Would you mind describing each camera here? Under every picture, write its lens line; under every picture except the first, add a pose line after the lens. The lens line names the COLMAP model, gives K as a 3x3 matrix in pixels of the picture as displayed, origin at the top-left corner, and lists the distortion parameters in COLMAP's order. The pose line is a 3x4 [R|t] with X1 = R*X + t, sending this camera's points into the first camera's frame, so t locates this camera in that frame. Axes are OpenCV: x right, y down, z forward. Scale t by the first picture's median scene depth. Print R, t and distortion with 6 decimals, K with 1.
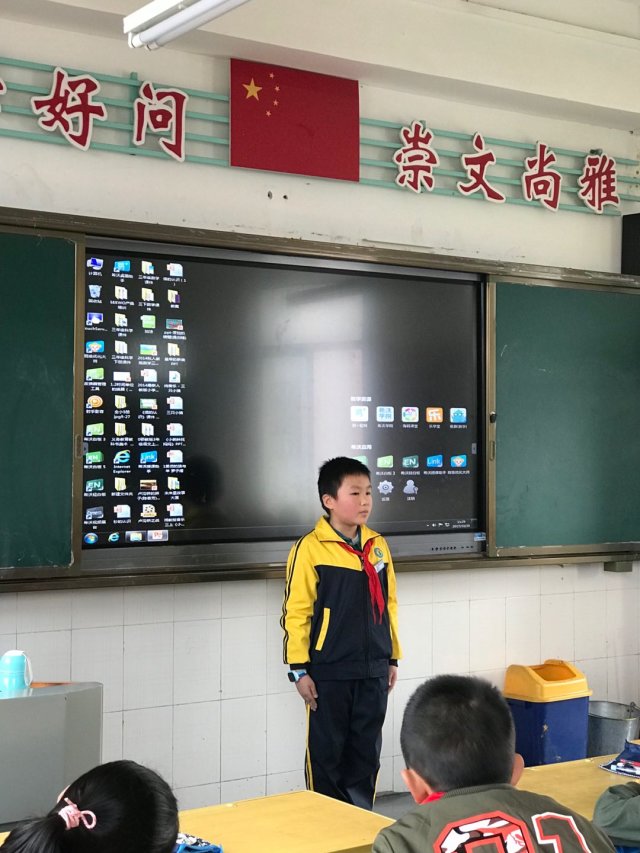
lens RADIAL K [[1399.2, 0, 308.3], [0, 1399.2, 424.8], [0, 0, 1]] dist [0.067300, 0.000000]
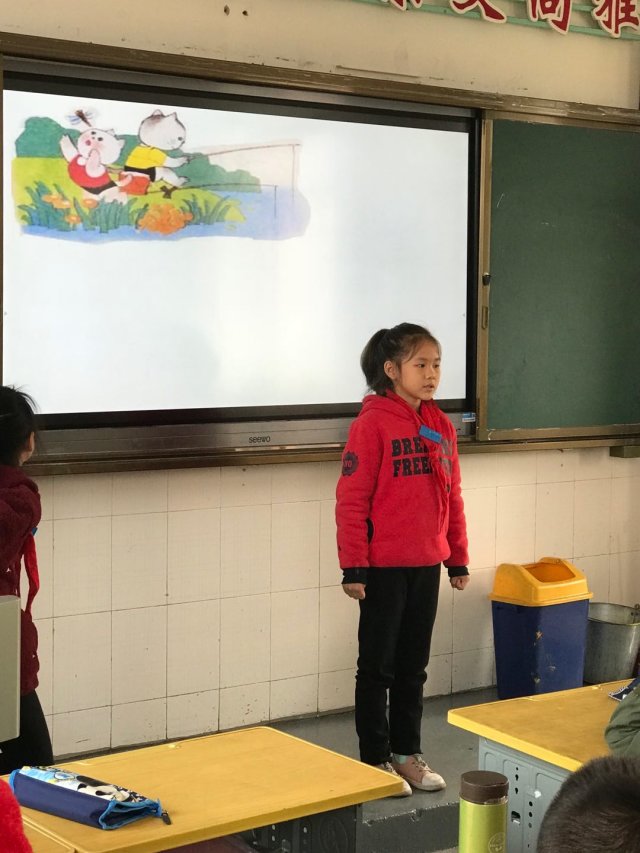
lens RADIAL K [[1563.7, 0, 311.6], [0, 1563.7, 418.0], [0, 0, 1]] dist [0.090399, 0.000000]
pose [[0.999671, 0.007011, 0.024691, 0.001761], [-0.009179, 0.996007, 0.088798, -0.005016], [-0.023969, -0.088995, 0.995744, 0.040476]]
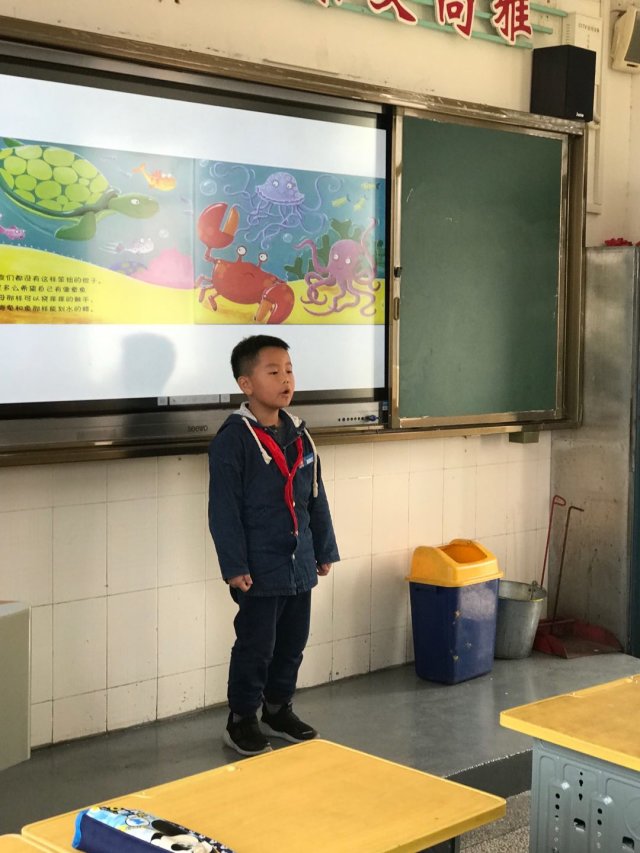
lens RADIAL K [[1370.0, 0, 304.1], [0, 1370.0, 421.5], [0, 0, 1]] dist [0.058168, 0.000000]
pose [[0.988221, -0.003512, 0.152996, -0.065217], [-0.010883, 0.995593, 0.093143, 0.009159], [-0.152649, -0.093711, 0.983828, 0.149736]]
